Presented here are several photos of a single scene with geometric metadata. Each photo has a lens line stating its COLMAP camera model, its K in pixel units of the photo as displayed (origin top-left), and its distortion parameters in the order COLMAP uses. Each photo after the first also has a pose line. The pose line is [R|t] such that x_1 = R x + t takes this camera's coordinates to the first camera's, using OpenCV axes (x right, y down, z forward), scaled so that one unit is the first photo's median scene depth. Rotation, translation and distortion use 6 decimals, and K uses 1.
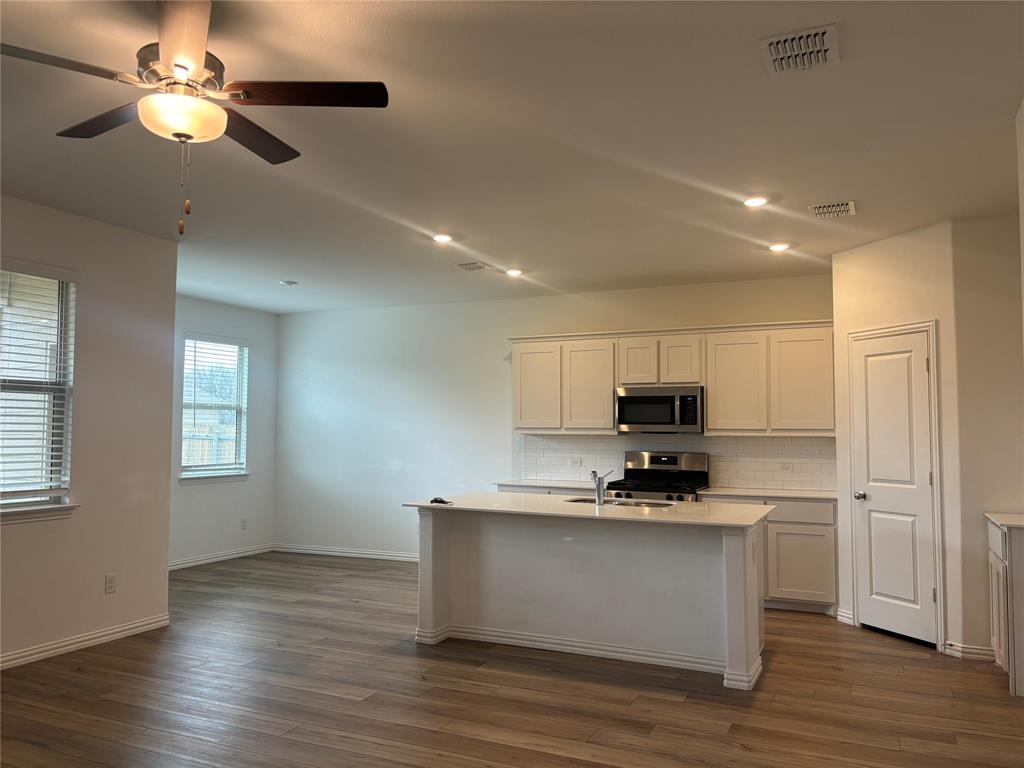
lens RADIAL K [[774.5, 0, 509.1], [0, 774.5, 393.0], [0, 0, 1]] dist [0.048731, -0.044988]
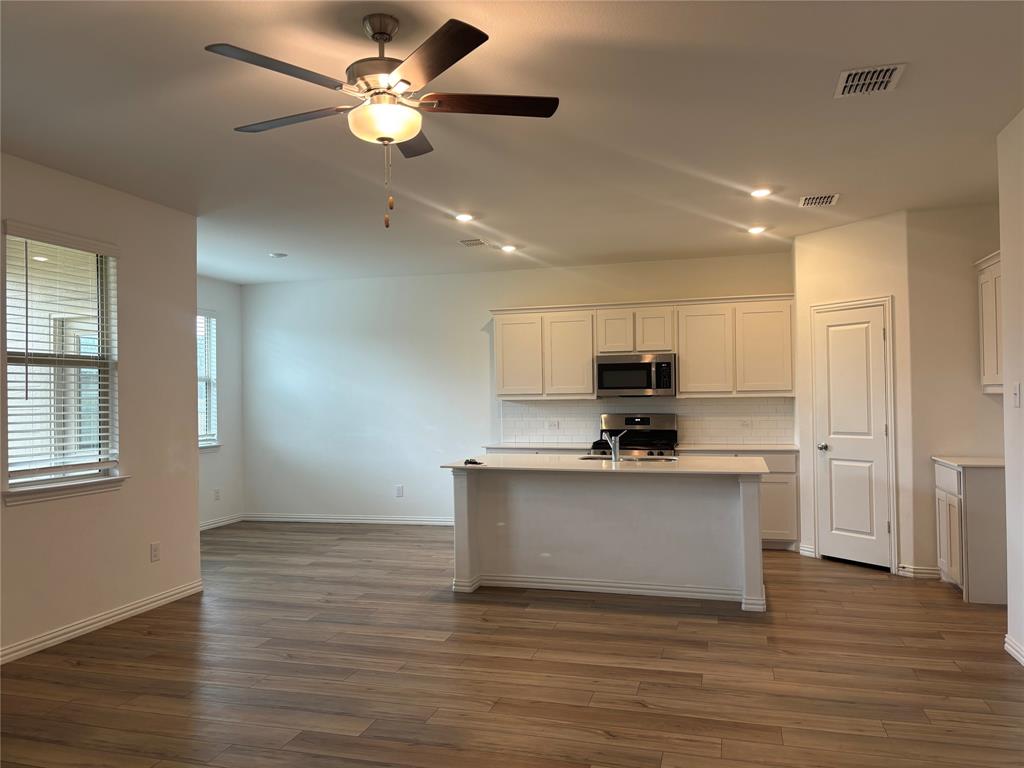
lens RADIAL K [[774.5, 0, 510.3], [0, 774.5, 388.8], [0, 0, 1]] dist [0.048731, -0.044988]
pose [[0.987453, -0.016833, 0.157013, -0.206118], [0.010933, 0.999204, 0.038366, -0.004625], [-0.157534, -0.036168, 0.986851, -0.074950]]
